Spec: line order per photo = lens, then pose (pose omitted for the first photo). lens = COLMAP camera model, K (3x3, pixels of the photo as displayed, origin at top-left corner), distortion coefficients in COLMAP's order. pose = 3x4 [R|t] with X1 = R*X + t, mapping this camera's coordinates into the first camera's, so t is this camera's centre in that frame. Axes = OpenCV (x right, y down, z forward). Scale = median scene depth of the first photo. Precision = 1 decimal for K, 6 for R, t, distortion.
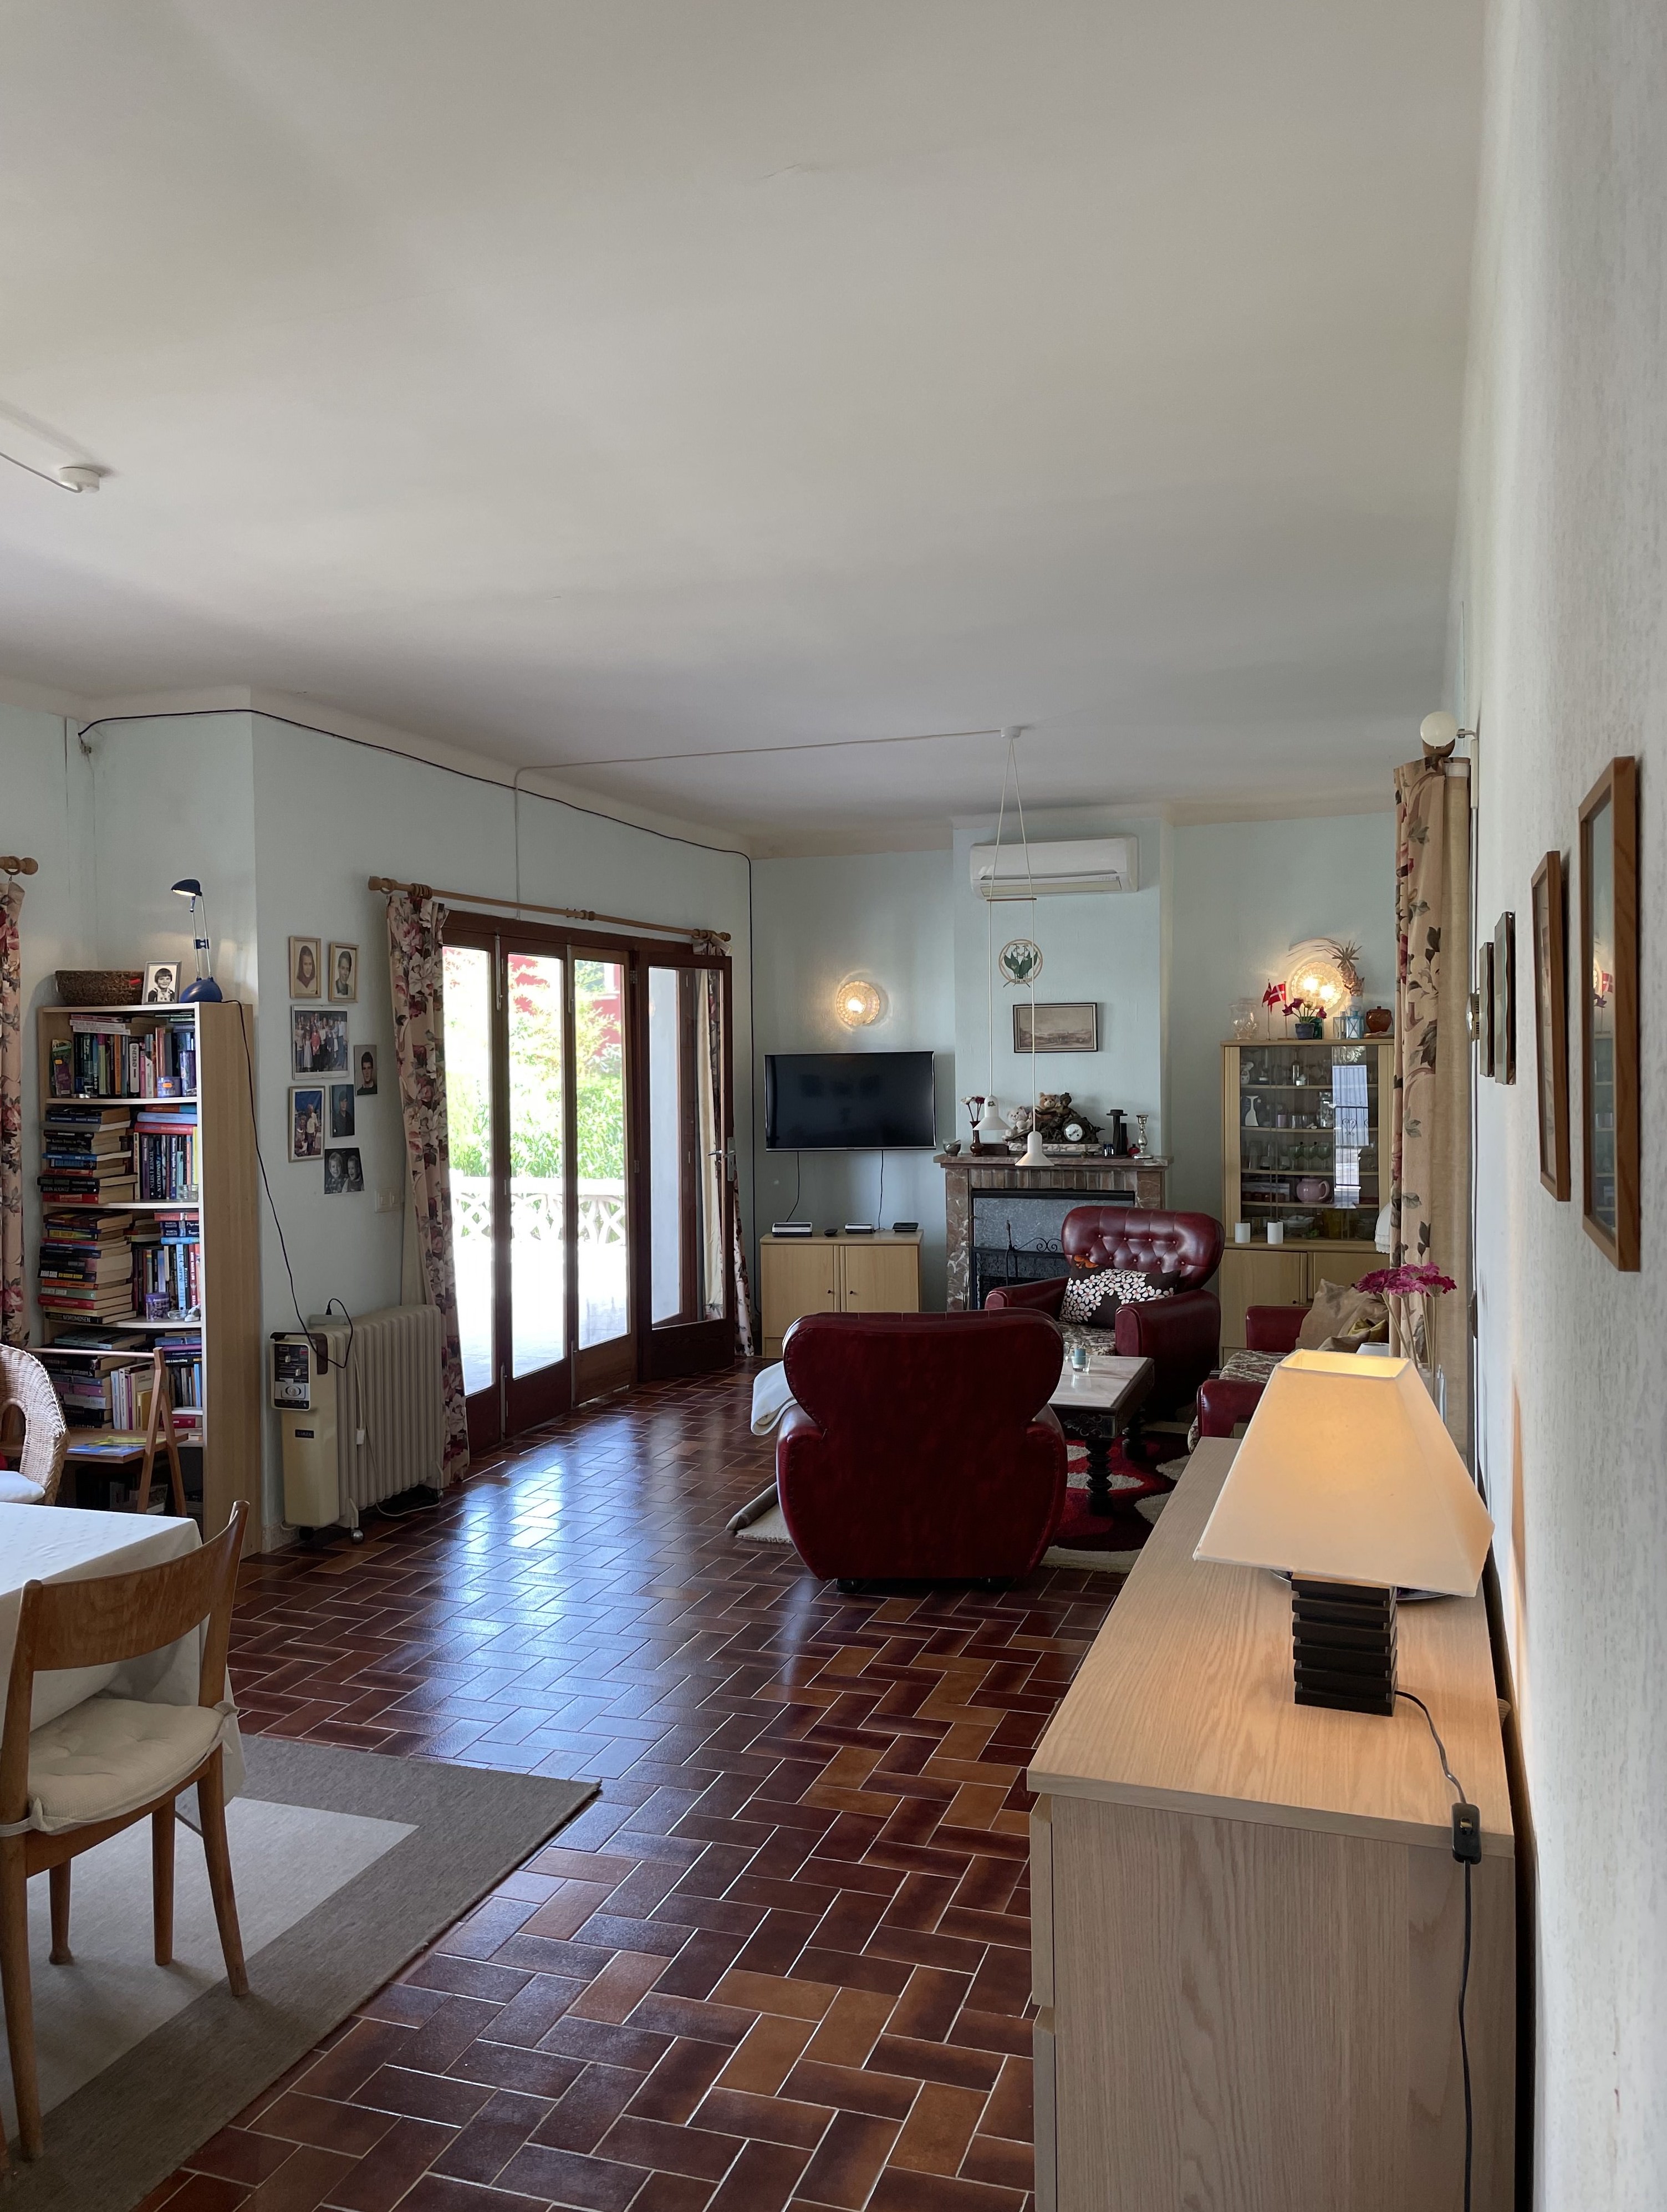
lens RADIAL K [[1666.3, 0, 827.6], [0, 1666.3, 1089.1], [0, 0, 1]] dist [0.086748, -0.114877]
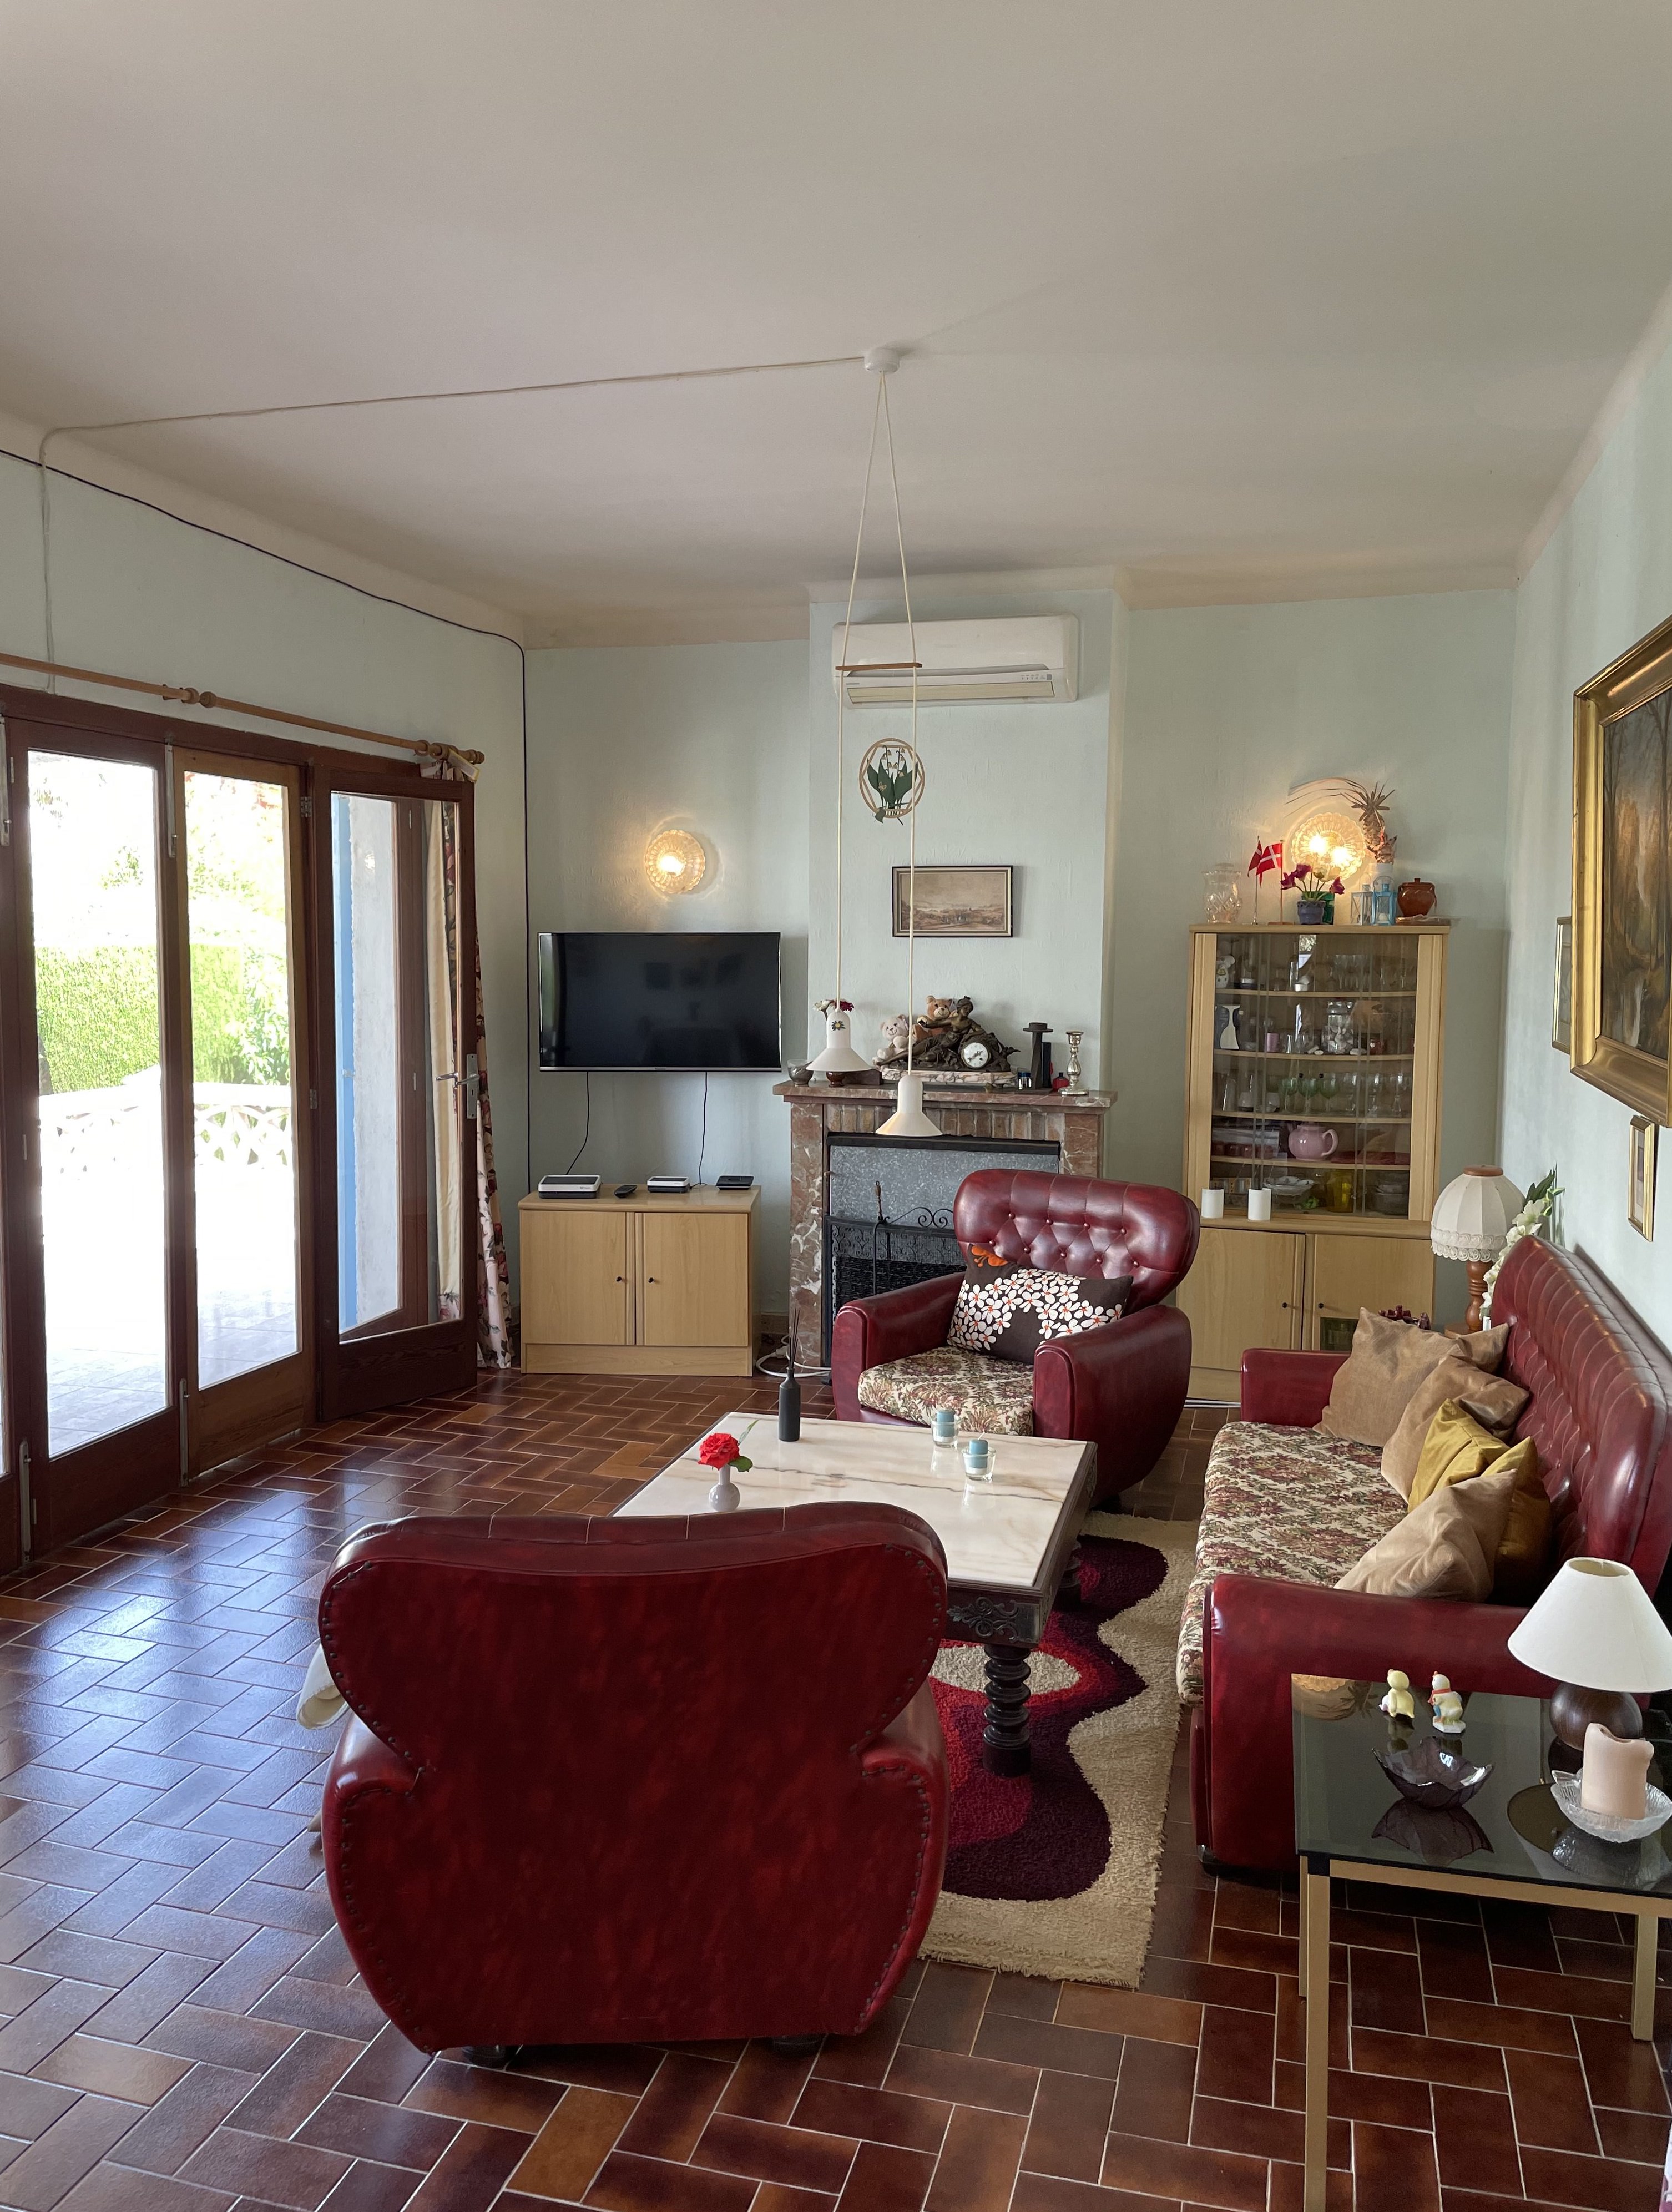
lens RADIAL K [[1707.7, 0, 841.0], [0, 1707.7, 1091.1], [0, 0, 1]] dist [0.093680, -0.122589]
pose [[0.997485, 0.012565, 0.069753, 0.043549], [-0.017487, 0.997365, 0.070406, -0.007776], [-0.068684, -0.071448, 0.995077, 0.303888]]
